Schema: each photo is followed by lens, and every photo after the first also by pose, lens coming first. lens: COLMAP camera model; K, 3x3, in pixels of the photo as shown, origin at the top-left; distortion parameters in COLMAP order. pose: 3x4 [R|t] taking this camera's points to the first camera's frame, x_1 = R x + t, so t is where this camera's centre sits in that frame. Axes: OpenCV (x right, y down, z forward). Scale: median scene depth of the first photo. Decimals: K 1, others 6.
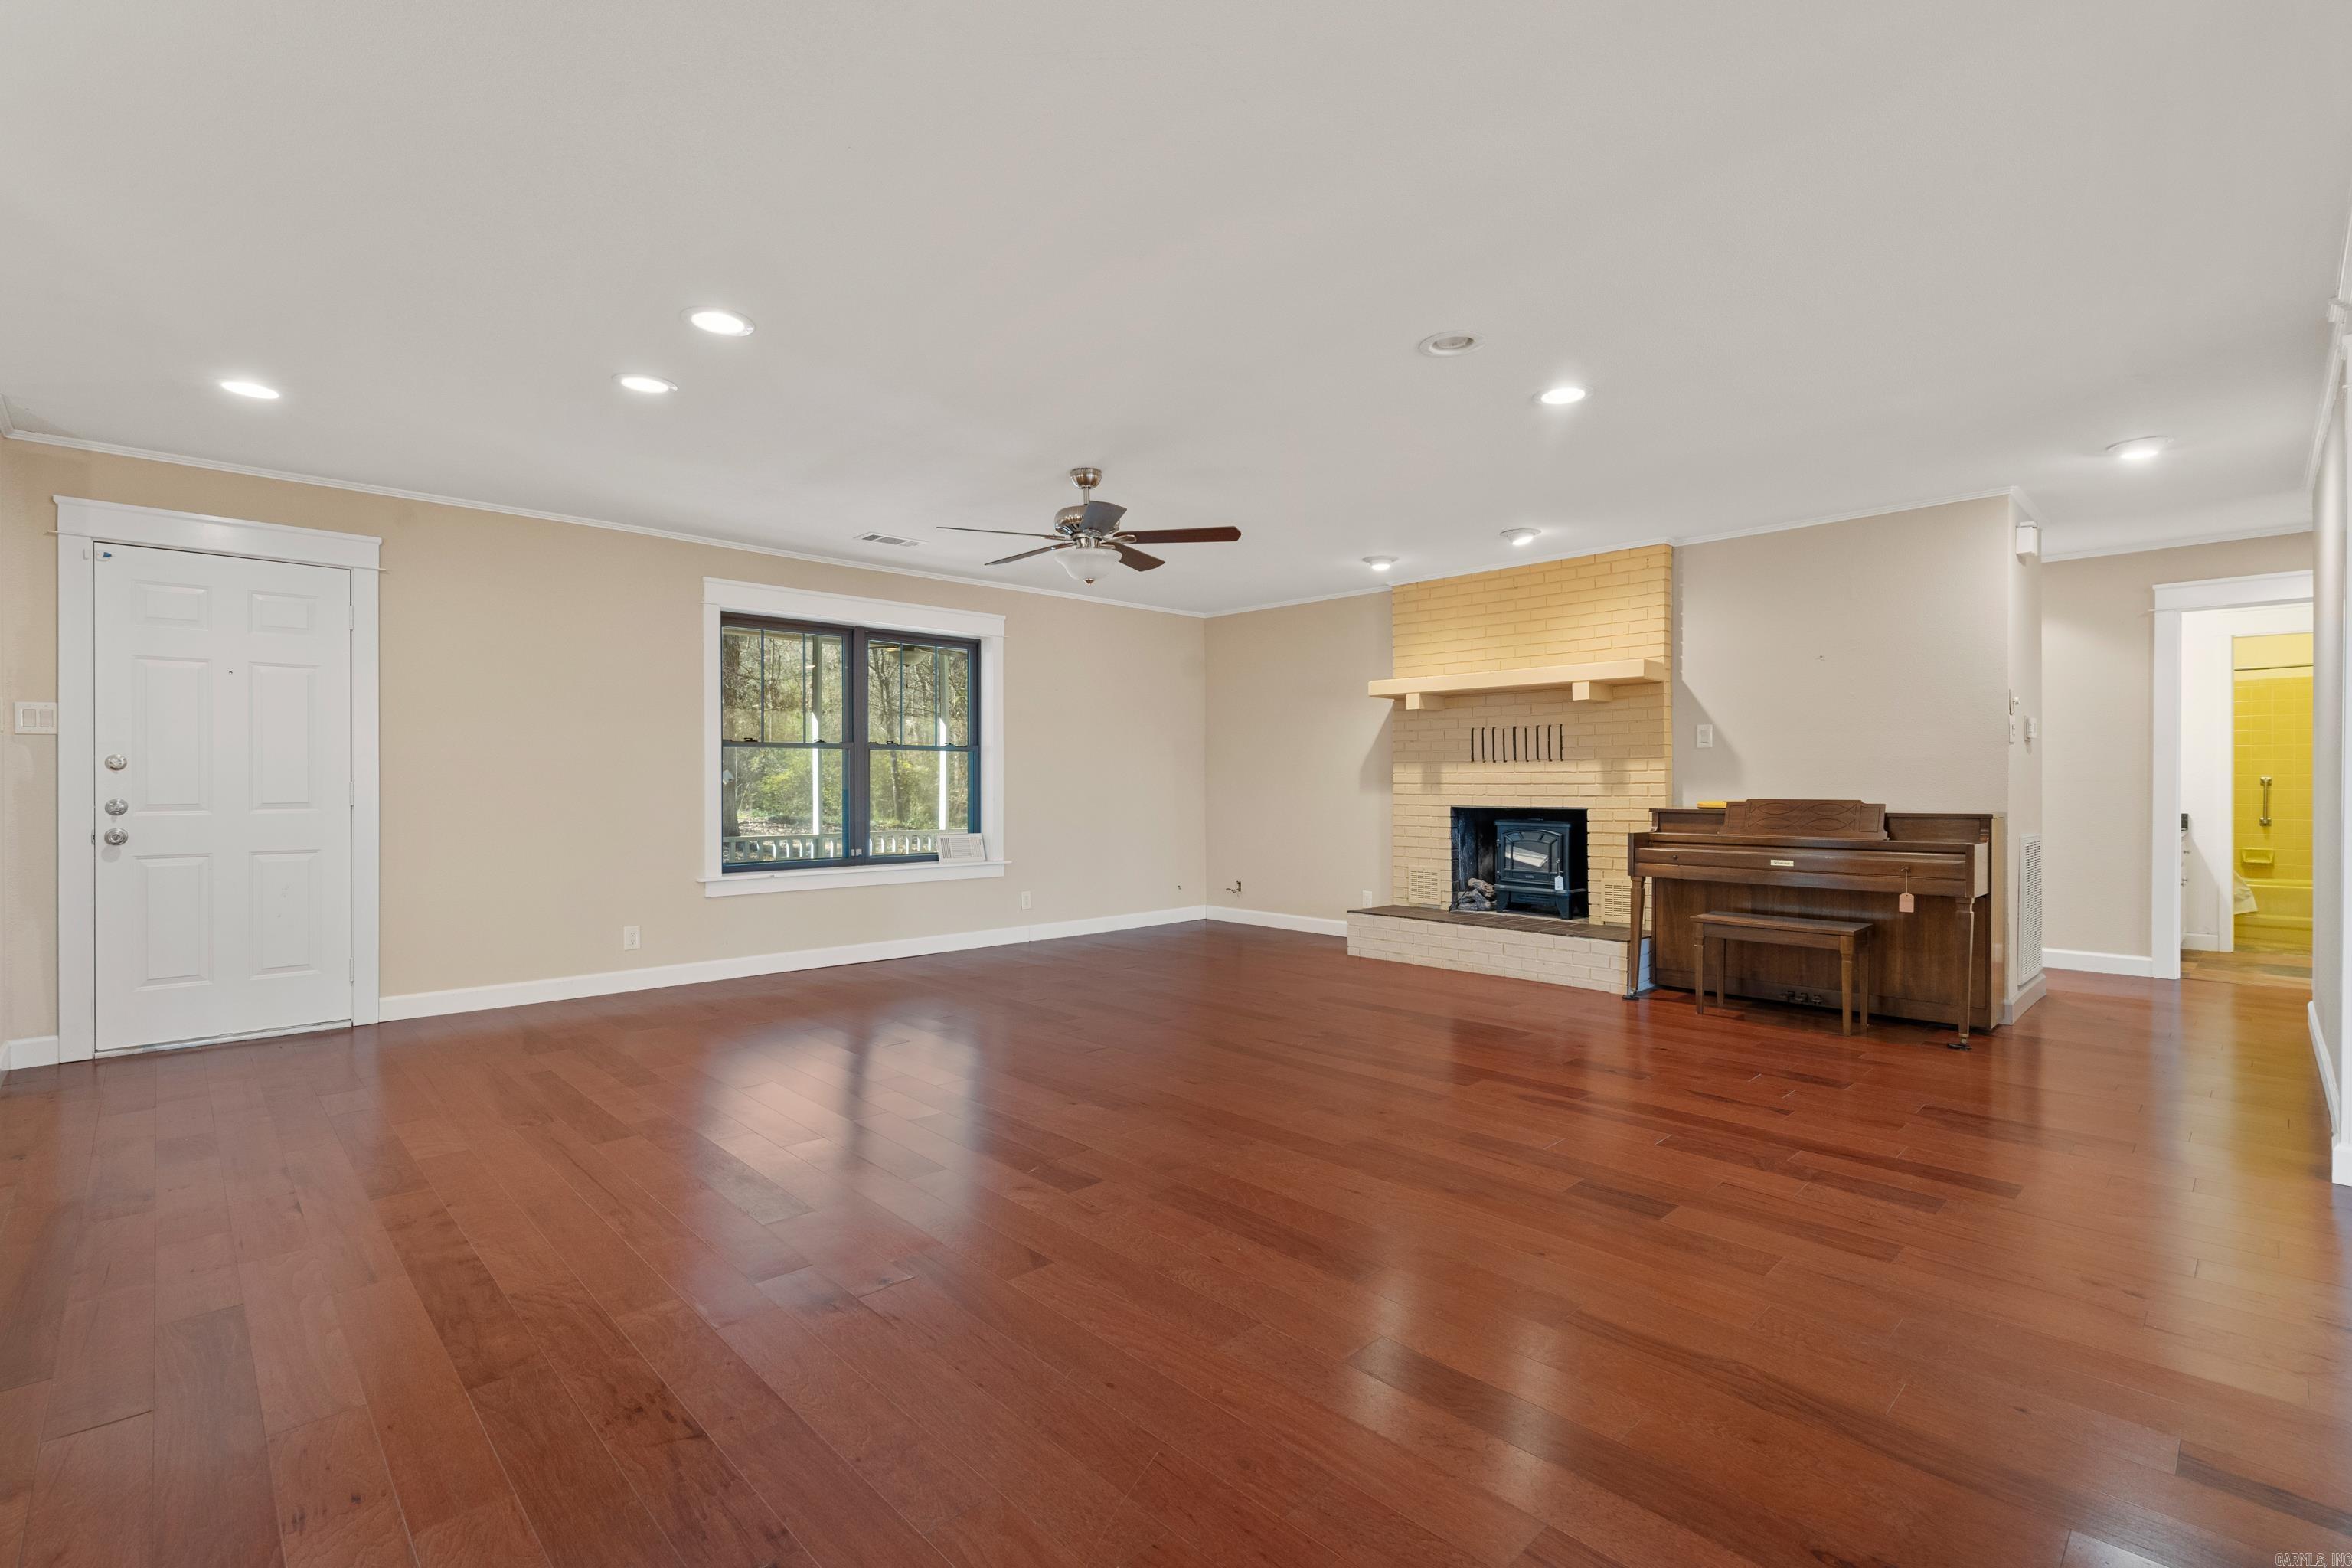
lens RADIAL K [[1075.8, 0, 1171.4], [0, 1075.8, 773.7], [0, 0, 1]] dist [0.002081, 0.001151]
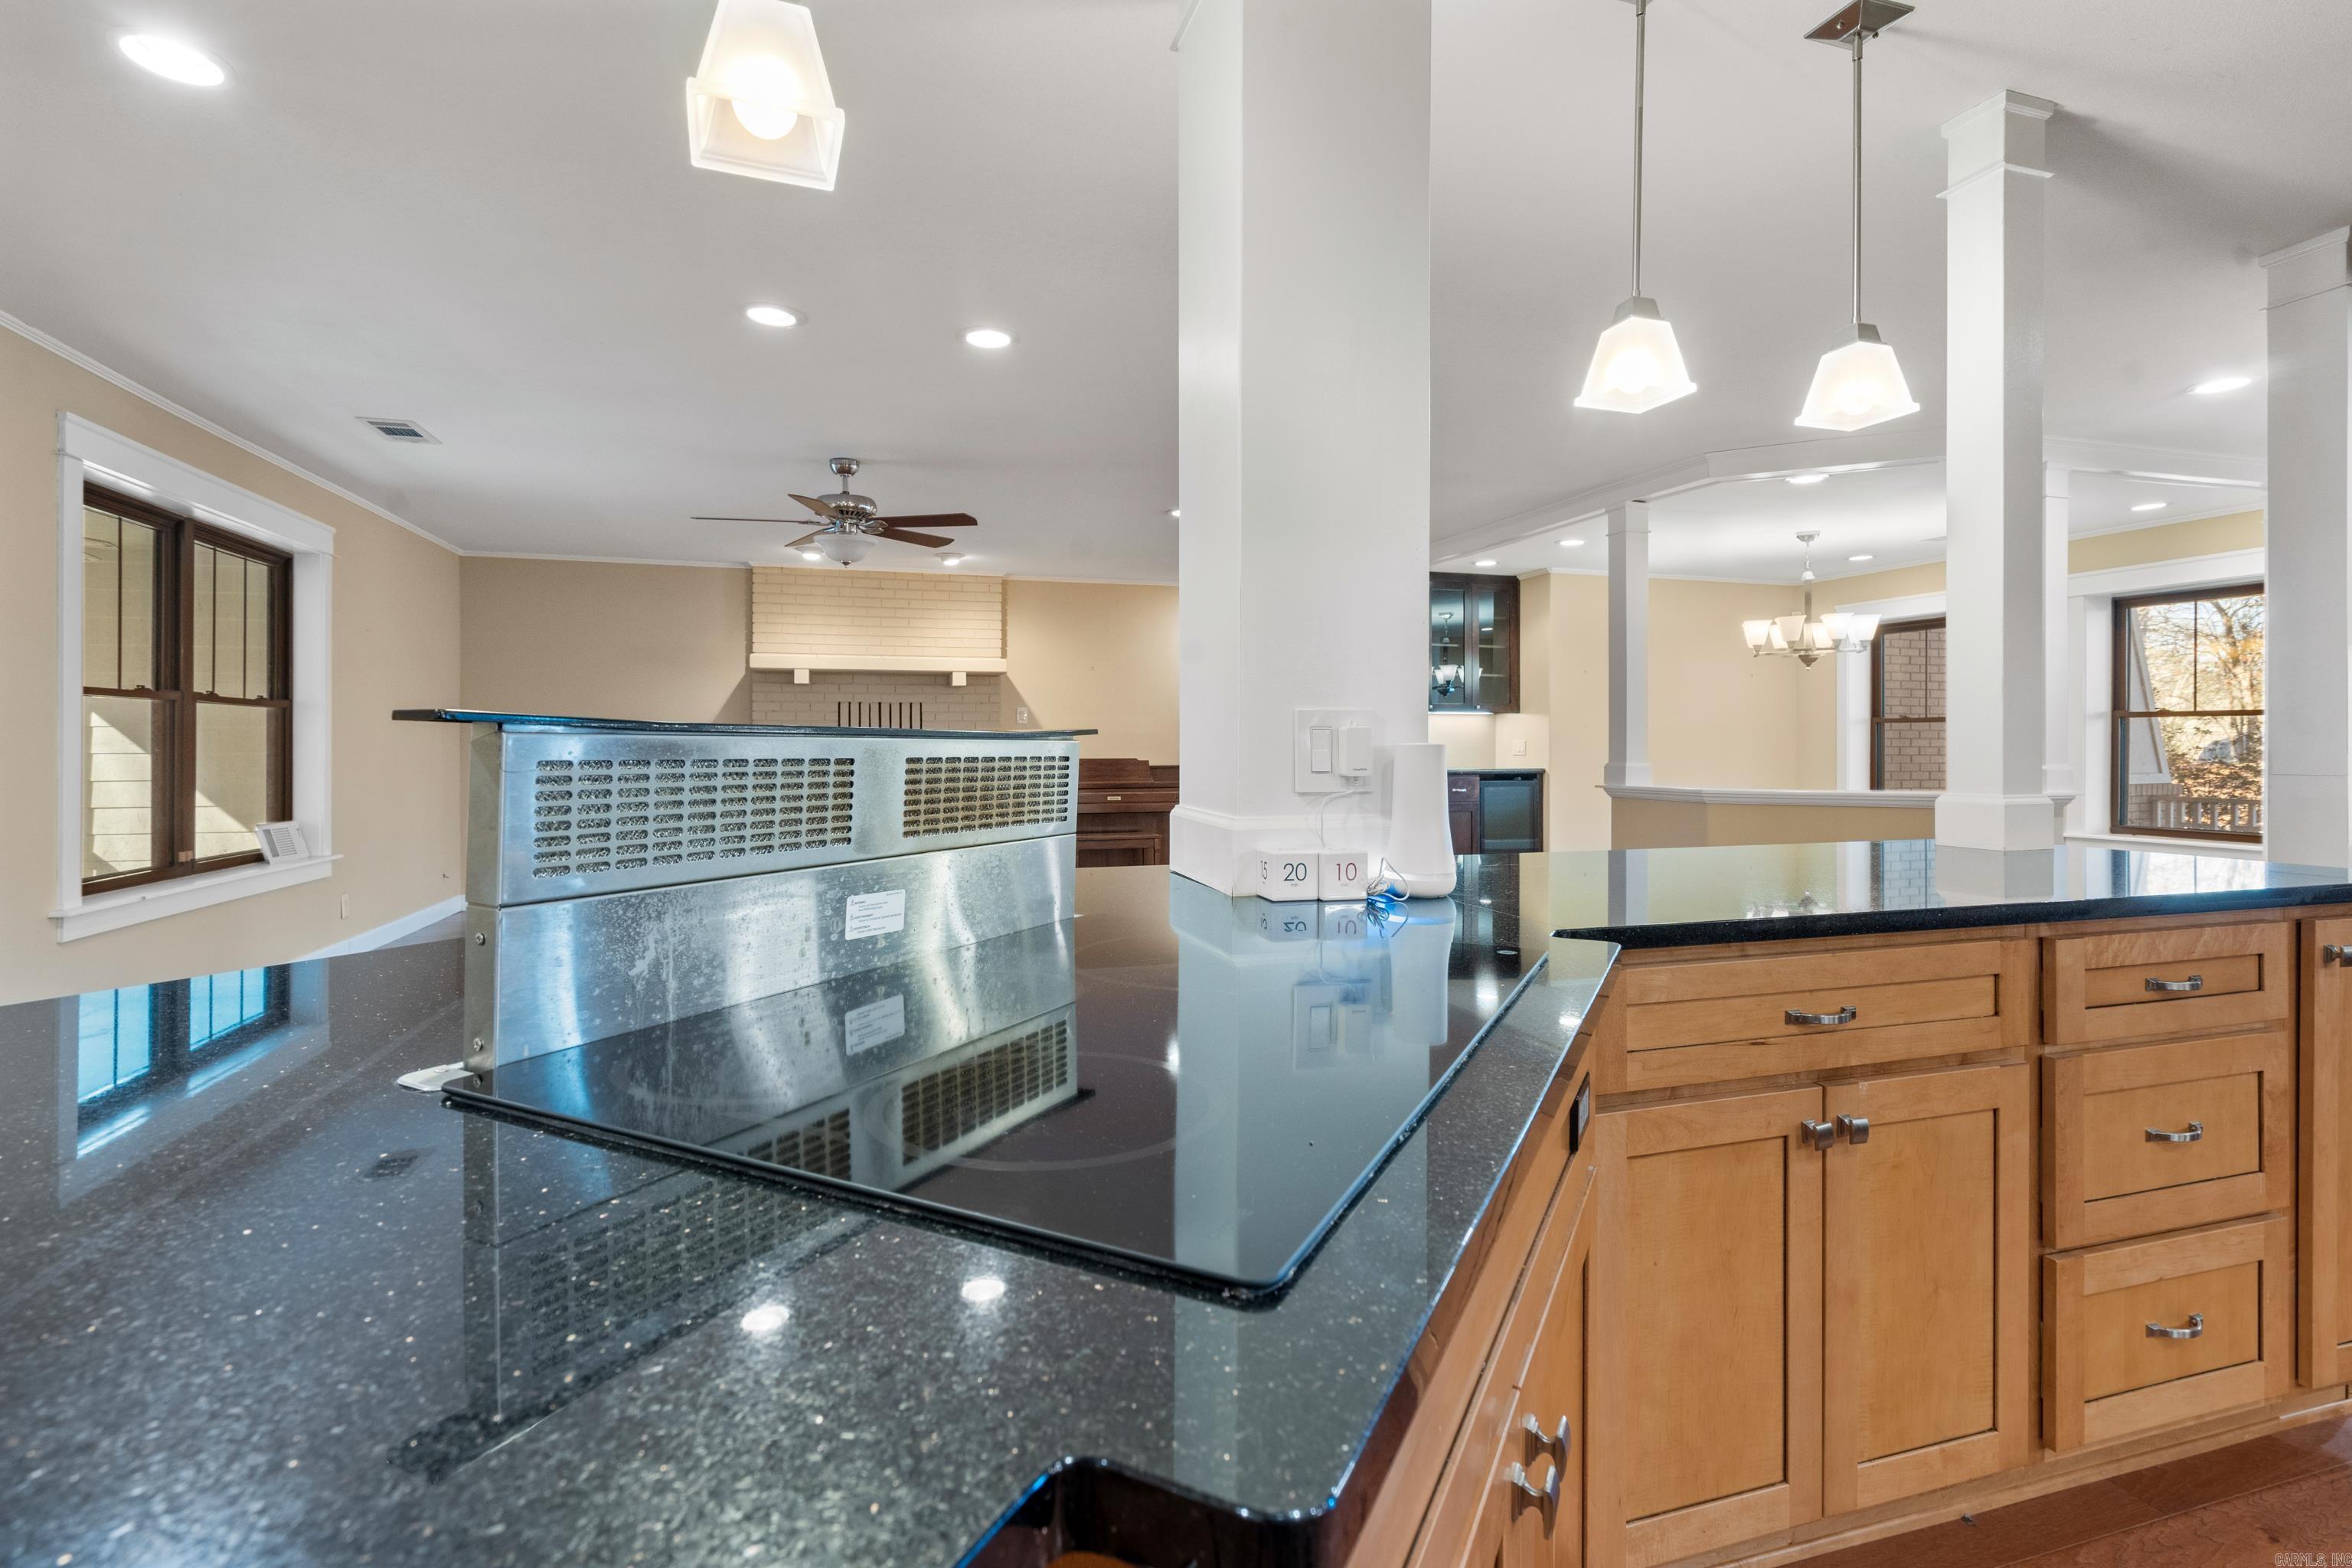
lens RADIAL K [[1074.4, 0, 1185.6], [0, 1074.4, 798.3], [0, 0, 1]] dist [0.000050, 0.006962]
pose [[0.438413, -0.047740, 0.897505, -0.645535], [-0.004092, 0.998472, 0.055109, -0.003772], [-0.898765, -0.027833, 0.437547, 0.153288]]
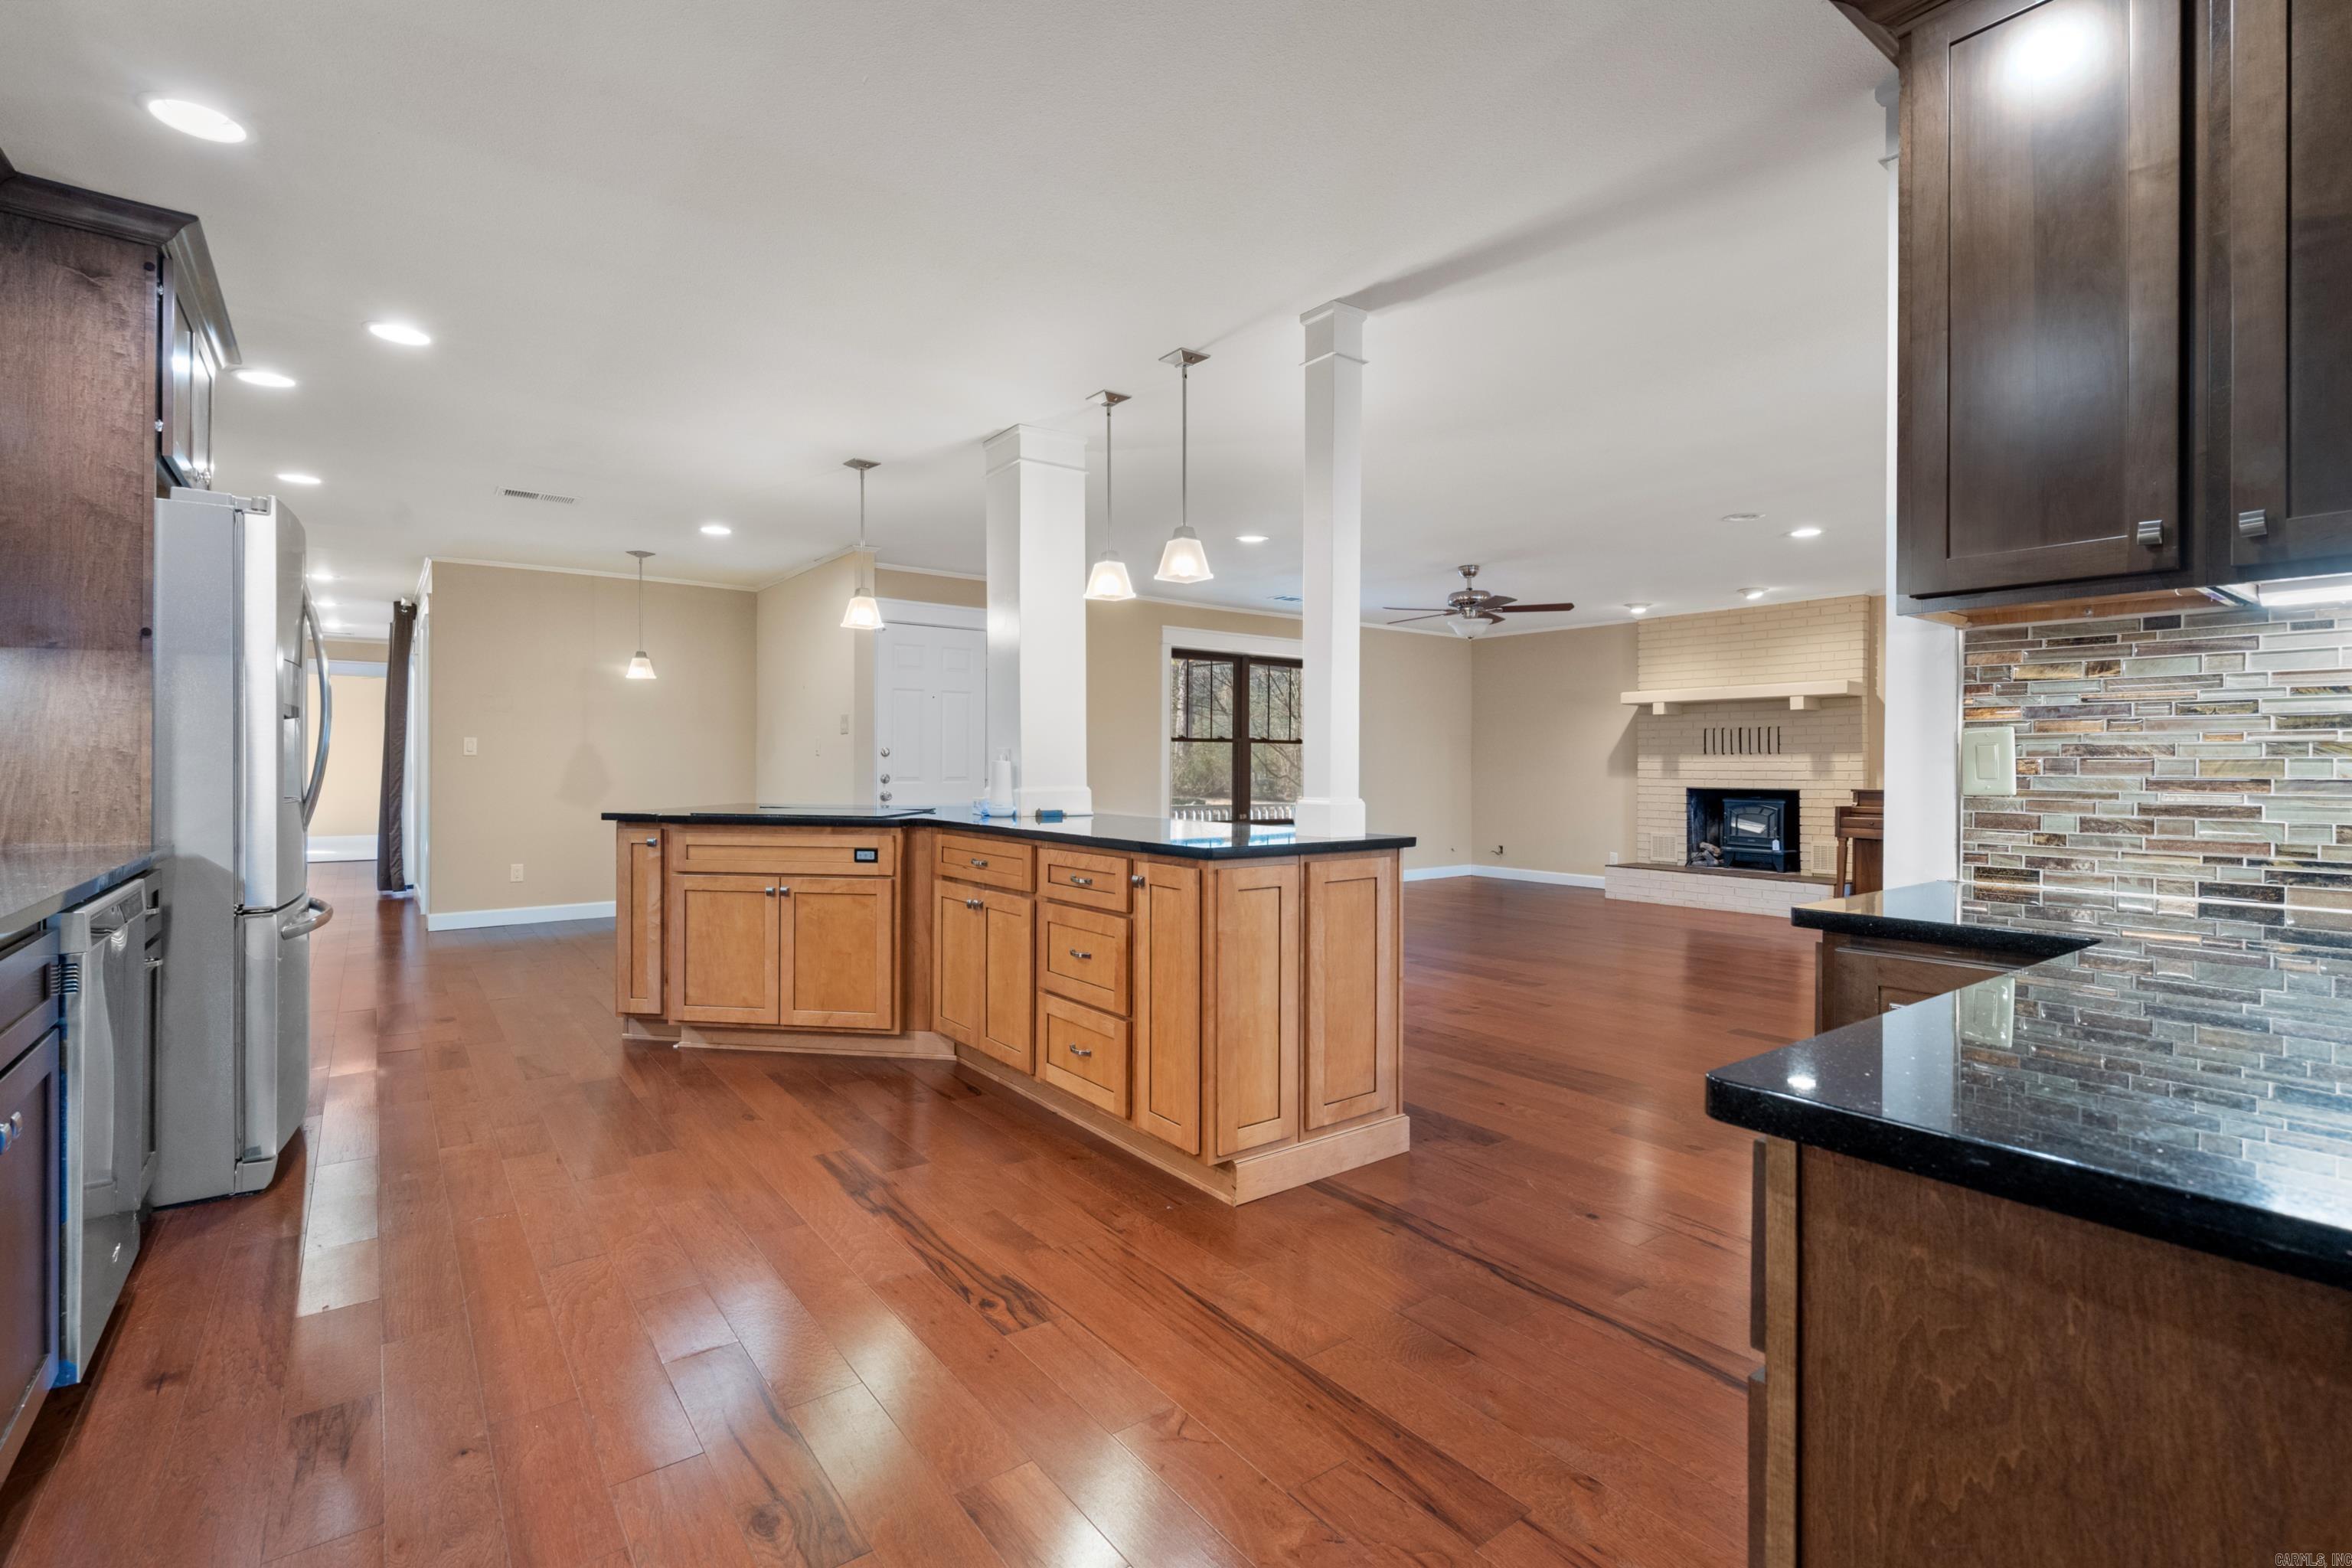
lens RADIAL K [[1080.0, 0, 1170.0], [0, 1080.0, 761.3], [0, 0, 1]] dist [0.001539, 0.000287]
pose [[0.992194, 0.005519, -0.124585, -0.219419], [-0.005154, 0.999981, 0.003255, -0.003149], [0.124601, -0.002587, 0.992204, -0.424170]]
